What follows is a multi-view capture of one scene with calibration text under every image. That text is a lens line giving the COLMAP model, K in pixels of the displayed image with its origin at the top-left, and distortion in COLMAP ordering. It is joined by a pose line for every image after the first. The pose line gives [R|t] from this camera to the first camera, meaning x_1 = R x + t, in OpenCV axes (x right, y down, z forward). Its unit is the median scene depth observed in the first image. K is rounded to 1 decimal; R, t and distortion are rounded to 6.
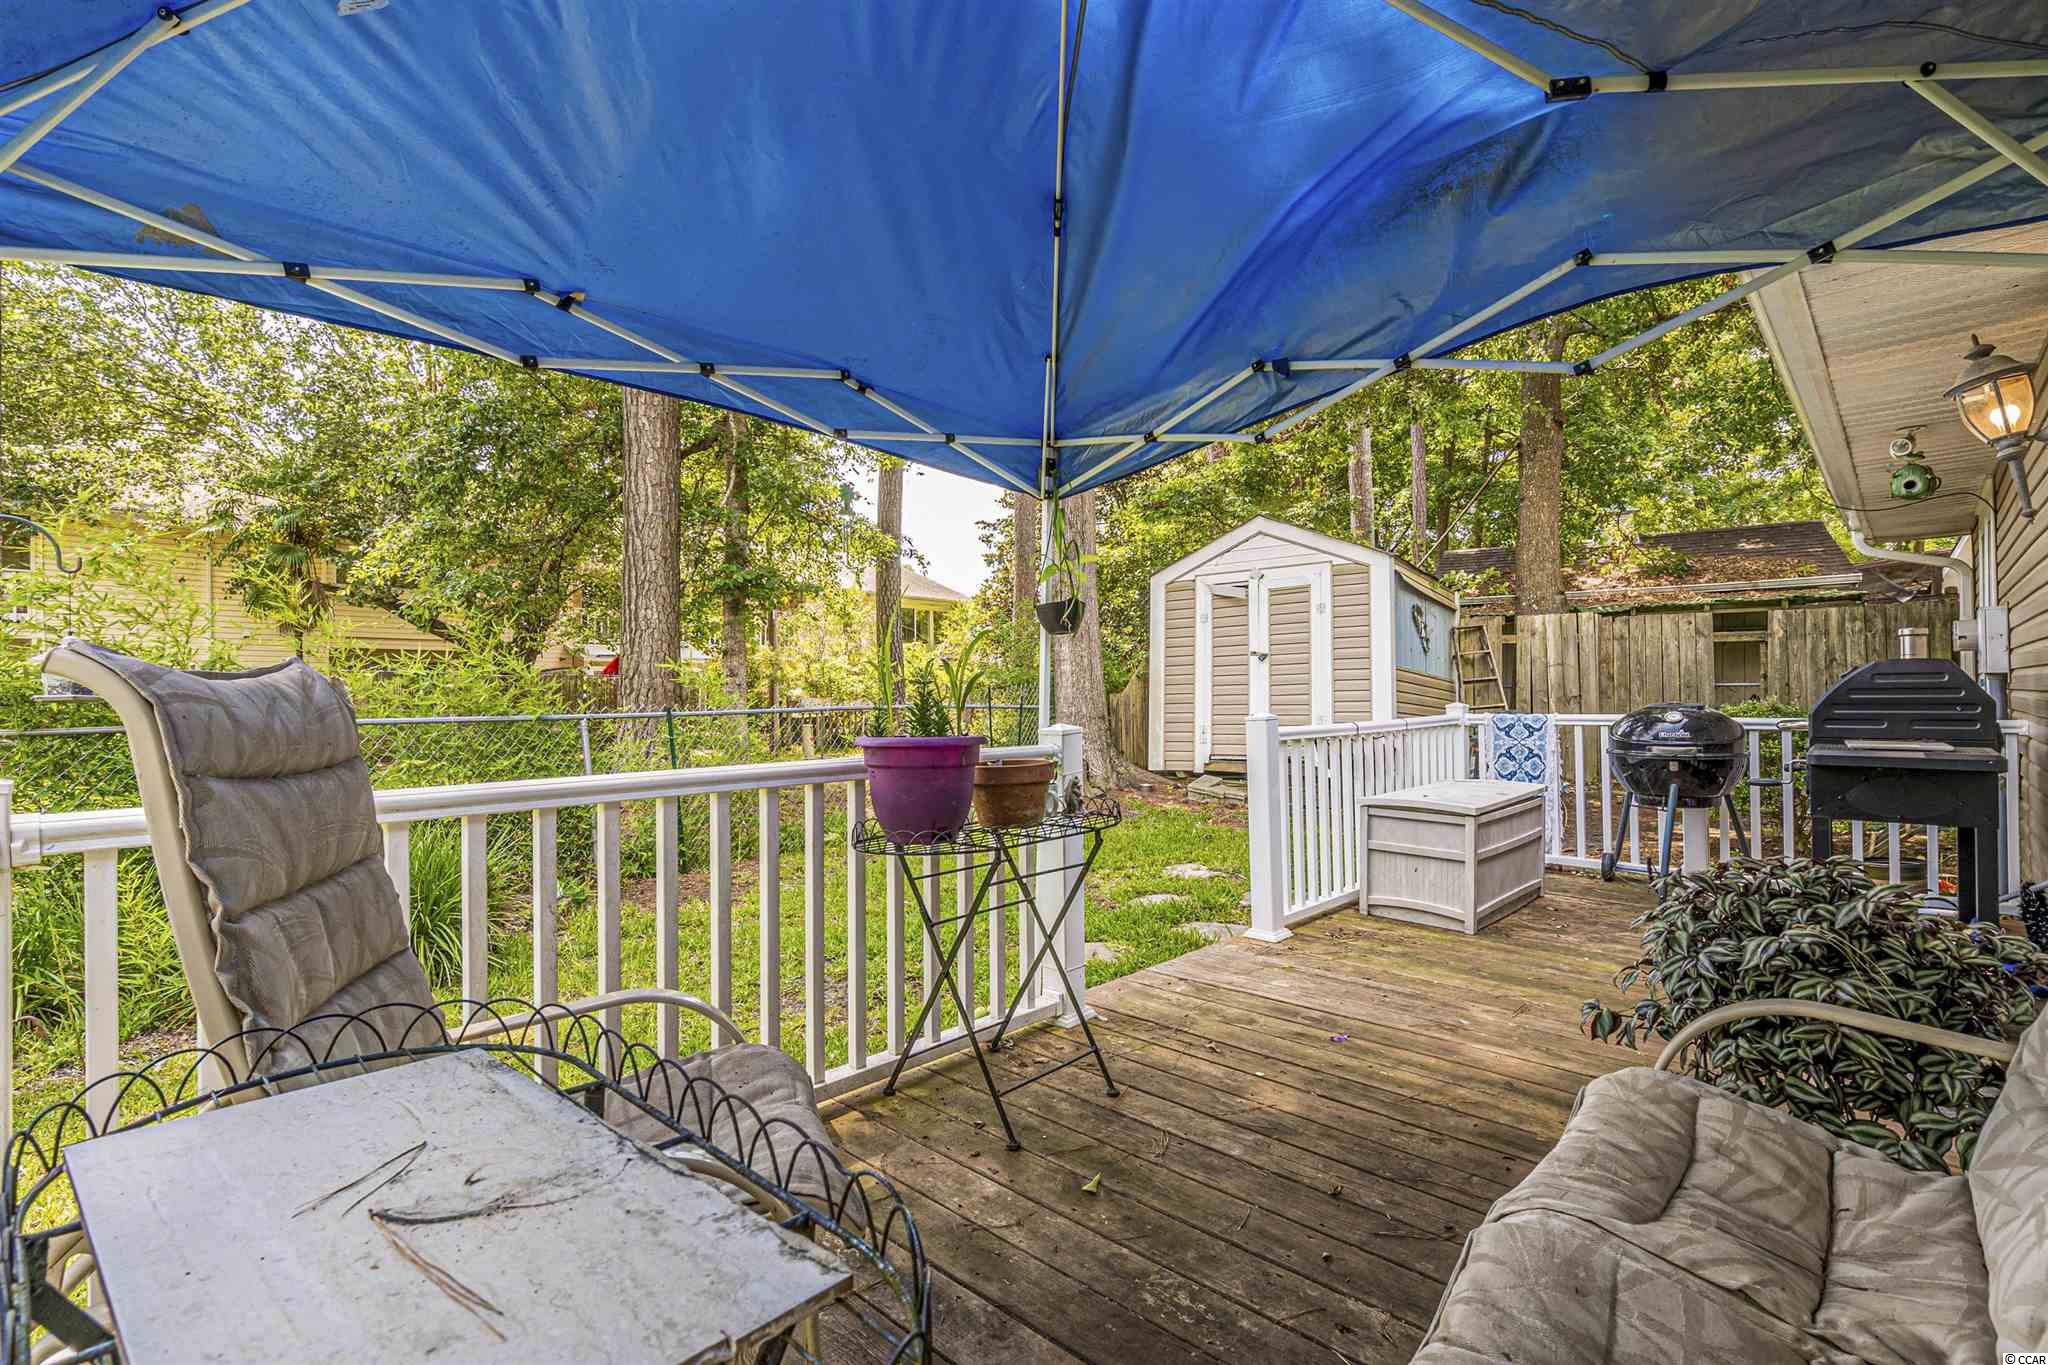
lens RADIAL K [[917.8, 0, 1025.2], [0, 917.8, 691.3], [0, 0, 1]] dist [-0.001910, 0.000019]
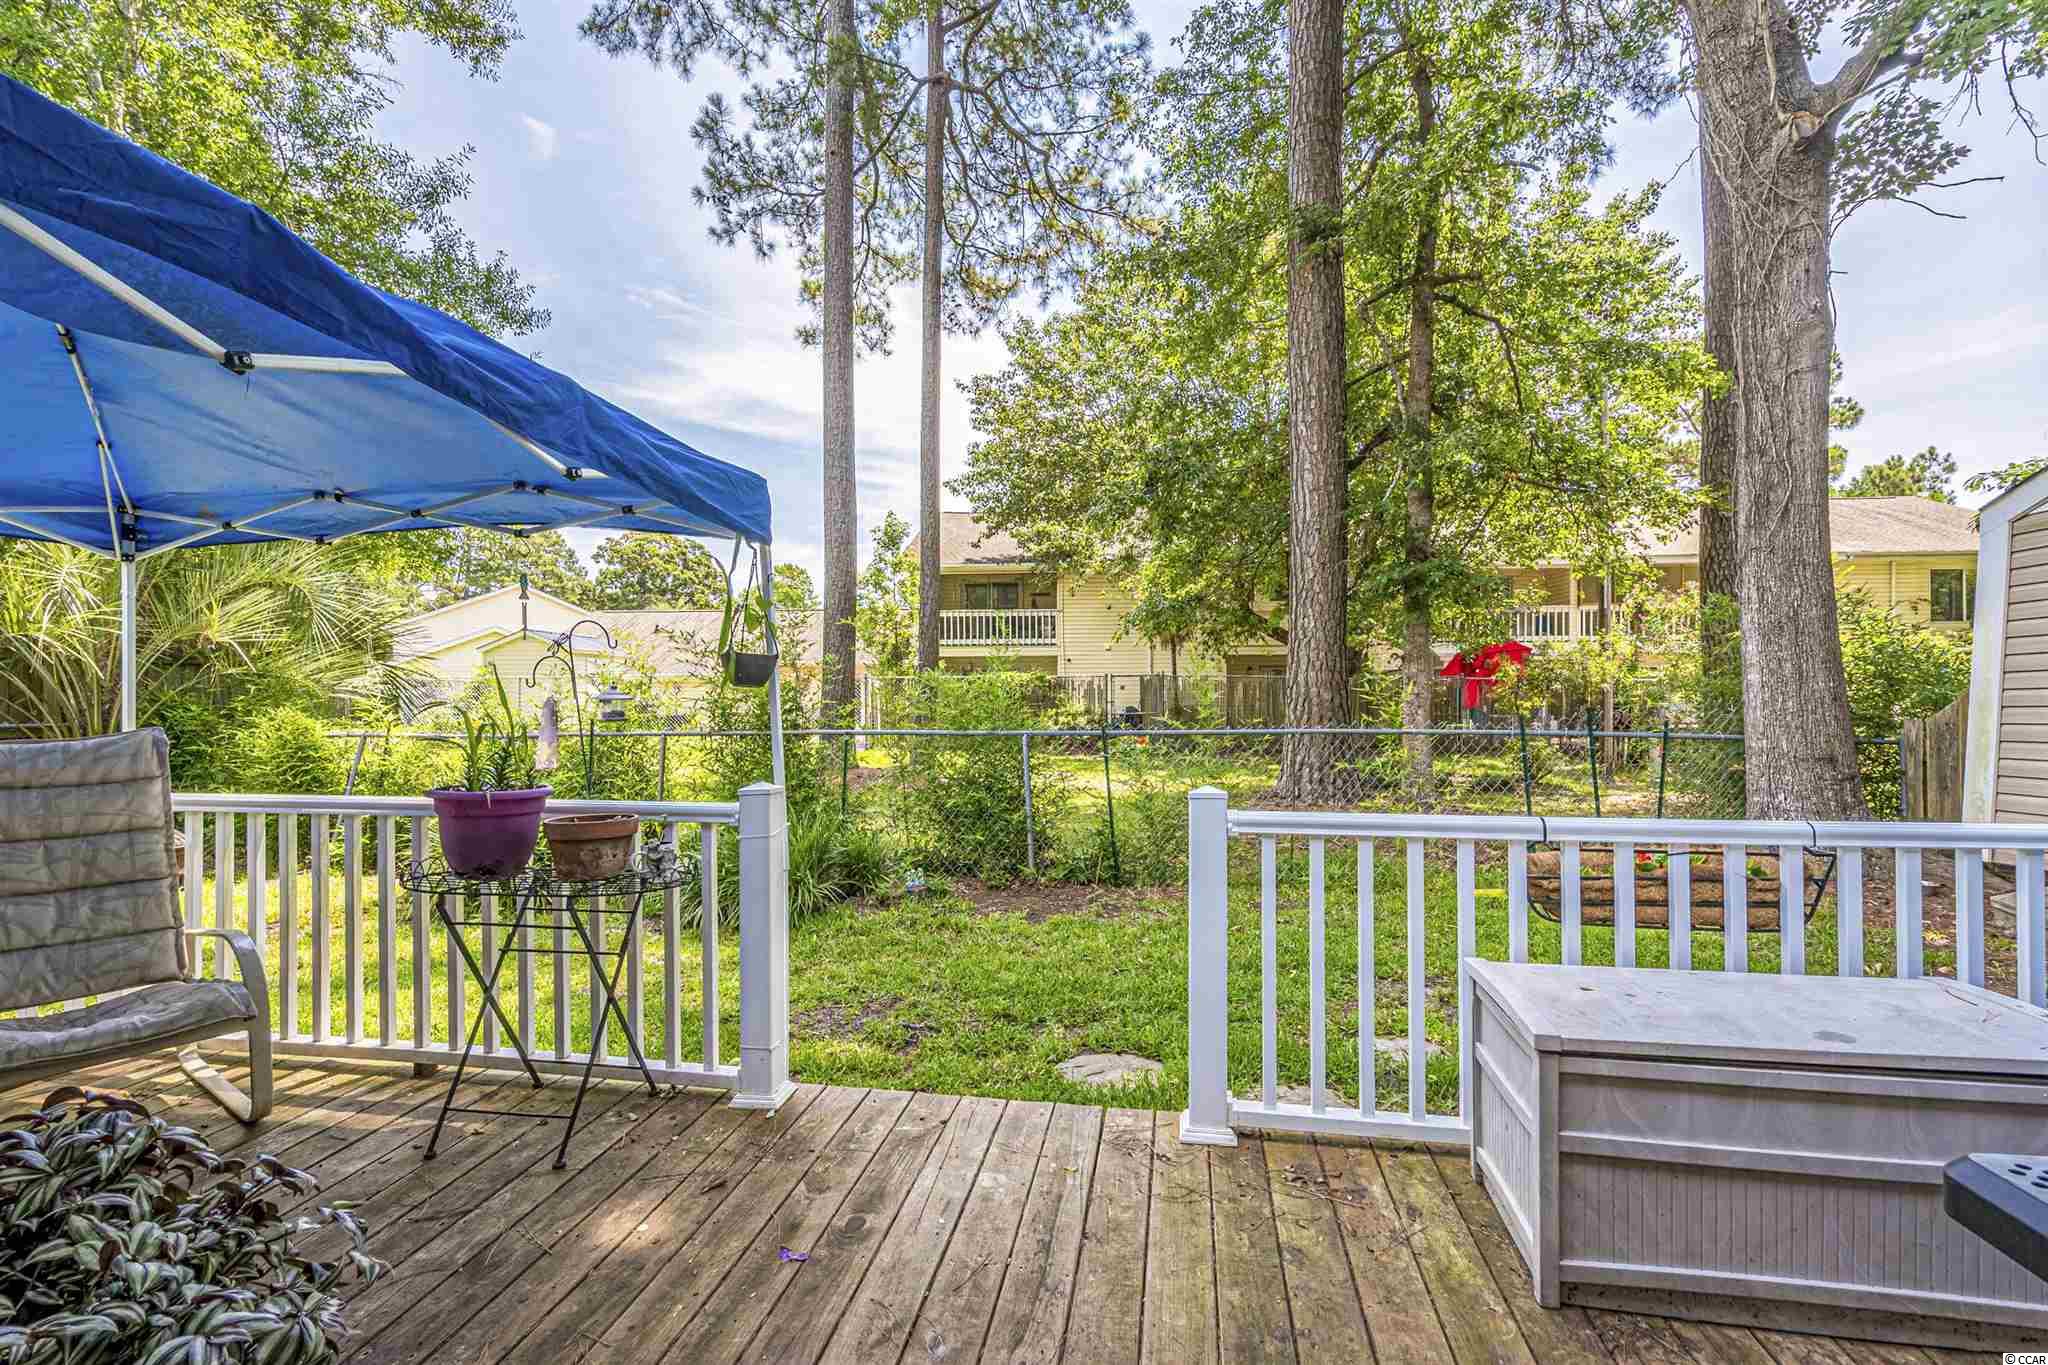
lens RADIAL K [[944.8, 0, 1024.3], [0, 944.8, 689.3], [0, 0, 1]] dist [-0.007809, 0.001245]
pose [[0.553538, 0.004266, -0.832813, 0.925432], [-0.001259, 0.999990, 0.004286, -0.058969], [0.832823, -0.001324, 0.553538, 0.655356]]
